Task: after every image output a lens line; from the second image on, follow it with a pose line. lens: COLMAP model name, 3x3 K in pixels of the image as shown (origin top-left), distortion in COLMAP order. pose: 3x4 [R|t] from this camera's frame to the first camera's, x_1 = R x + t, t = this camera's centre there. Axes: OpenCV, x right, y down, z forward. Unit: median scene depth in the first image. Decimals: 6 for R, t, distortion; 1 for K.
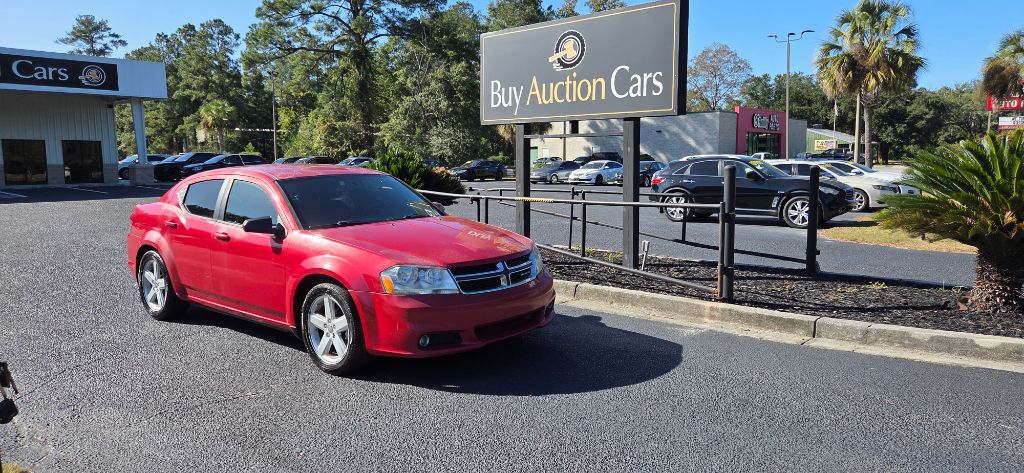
lens RADIAL K [[680.0, 0, 516.3], [0, 680.0, 233.7], [0, 0, 1]] dist [0.068547, -0.056048]
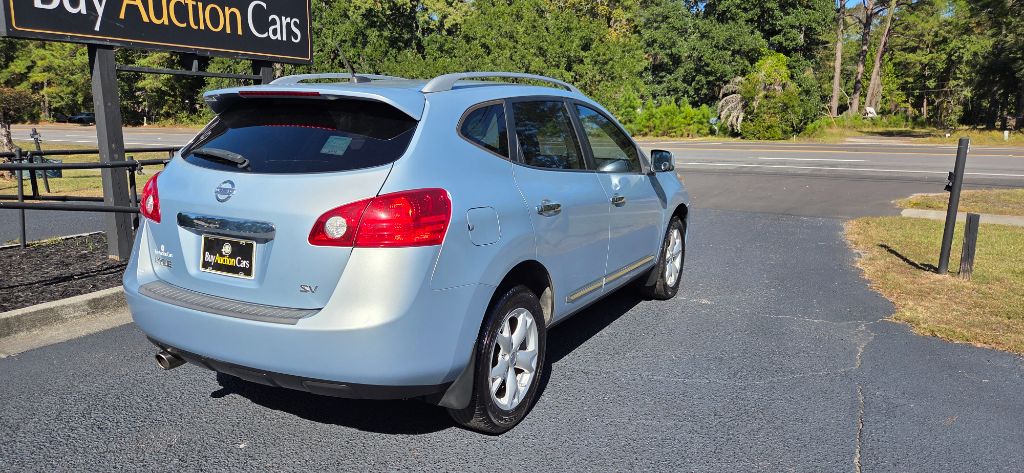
lens RADIAL K [[680.0, 0, 511.6], [0, 680.0, 238.0], [0, 0, 1]] dist [0.068547, -0.056048]
pose [[-0.228332, -0.166246, 0.959285, -0.719012], [0.102642, 0.975712, 0.193524, -0.070967], [-0.968158, 0.142650, -0.205722, 0.776938]]
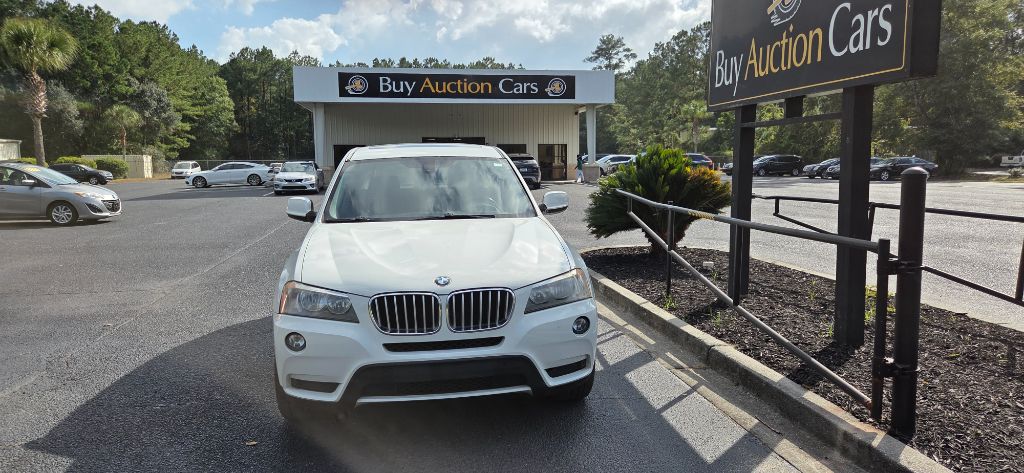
lens RADIAL K [[680.0, 0, 511.8], [0, 680.0, 250.9], [0, 0, 1]] dist [0.068547, -0.056048]
pose [[0.763879, 0.082085, -0.640118, 0.292489], [-0.064980, 0.996620, 0.050258, -0.031533], [0.642080, 0.003204, 0.766631, 0.288113]]
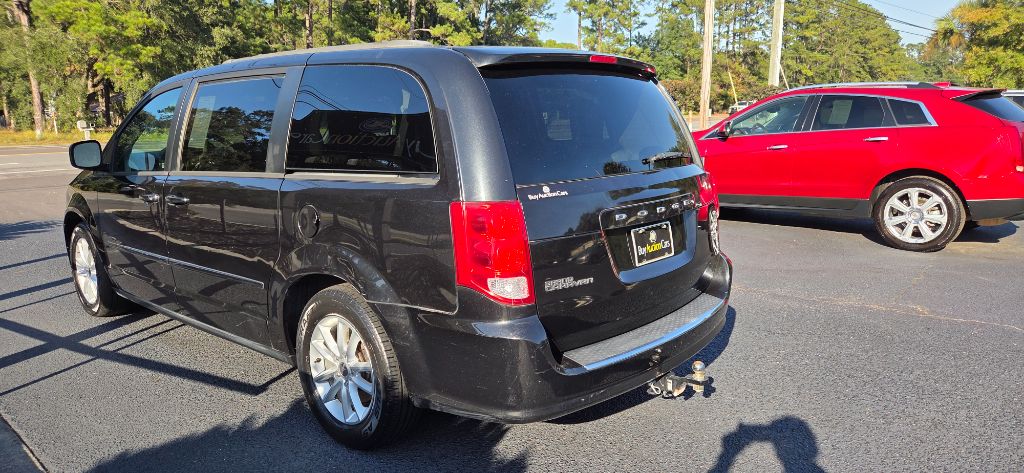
lens RADIAL K [[680.0, 0, 507.2], [0, 680.0, 219.7], [0, 0, 1]] dist [0.068547, -0.056048]
pose [[-0.998875, 0.015506, 0.044805, -0.345517], [0.026864, 0.963770, 0.265379, -0.119403], [-0.039067, 0.266284, -0.963103, 1.159323]]
